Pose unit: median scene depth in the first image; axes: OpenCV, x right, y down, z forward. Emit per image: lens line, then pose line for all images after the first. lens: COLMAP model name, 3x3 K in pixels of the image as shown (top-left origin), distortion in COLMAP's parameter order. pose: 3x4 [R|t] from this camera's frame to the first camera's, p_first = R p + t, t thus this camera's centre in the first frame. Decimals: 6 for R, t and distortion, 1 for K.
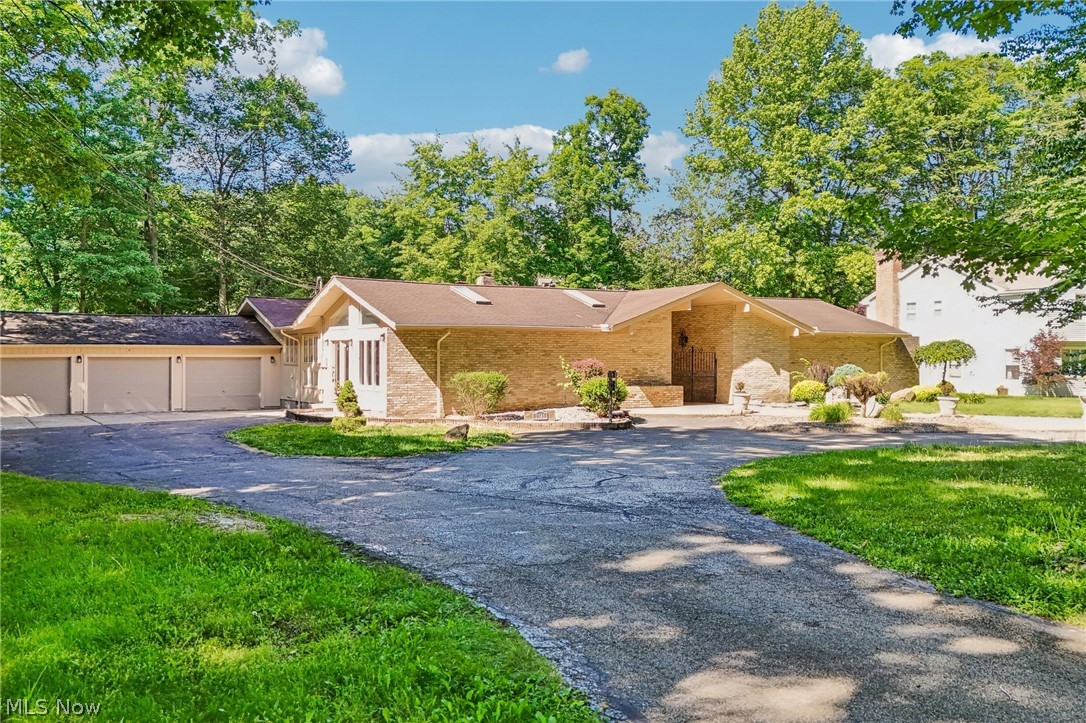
lens RADIAL K [[905.5, 0, 522.8], [0, 905.5, 363.2], [0, 0, 1]] dist [0.114495, -0.365061]
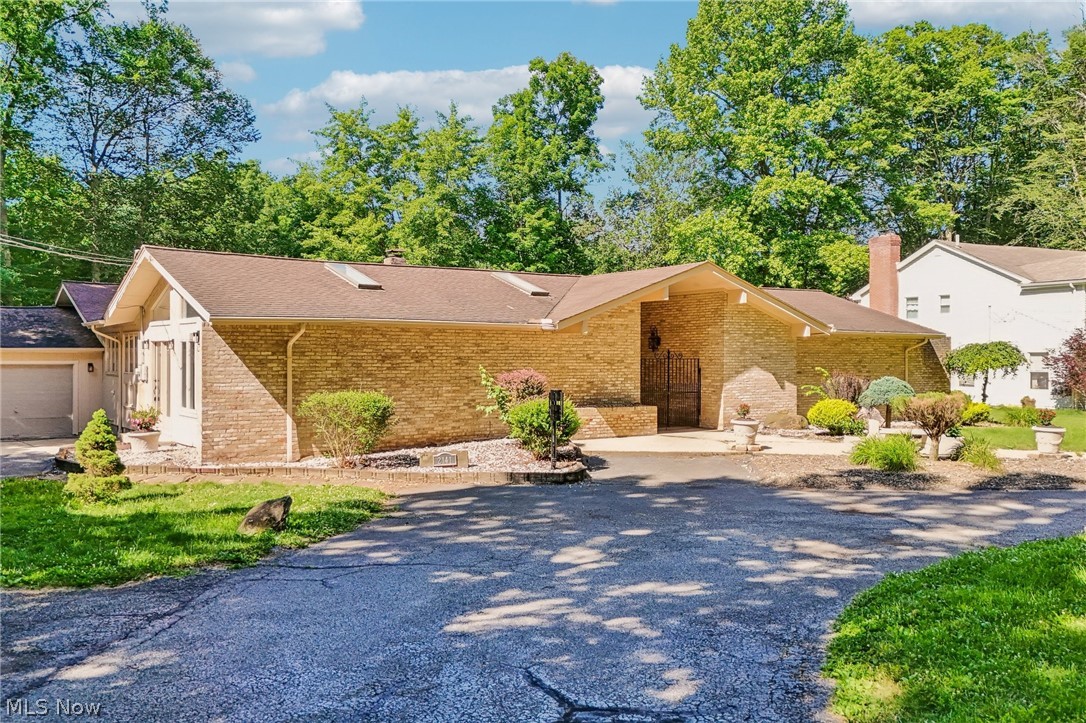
lens RADIAL K [[928.0, 0, 541.0], [0, 928.0, 358.4], [0, 0, 1]] dist [0.156738, -0.240138]
pose [[0.997310, 0.000646, 0.073291, 0.015066], [-0.000196, 0.999981, -0.006143, -0.003790], [-0.073294, 0.006112, 0.997292, 0.130347]]
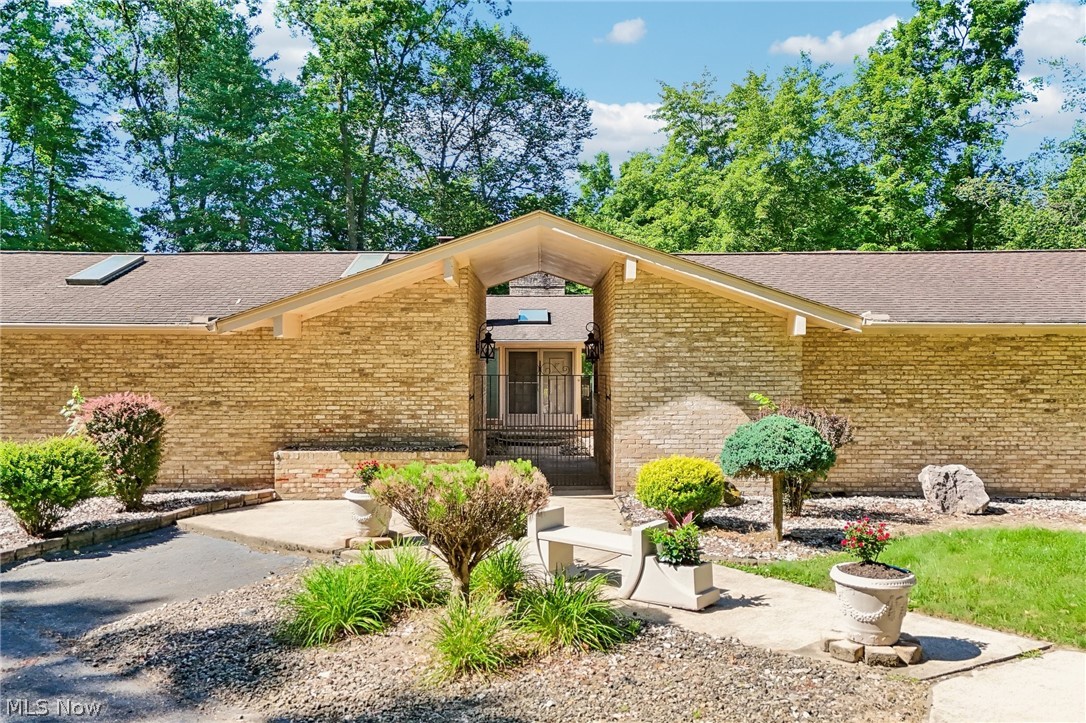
lens RADIAL K [[928.0, 0, 541.0], [0, 928.0, 358.4], [0, 0, 1]] dist [0.156738, -0.240138]
pose [[0.858230, -0.000943, -0.513264, 0.208896], [-0.002625, 0.999977, -0.006227, -0.008595], [0.513259, 0.006691, 0.858208, 0.296516]]
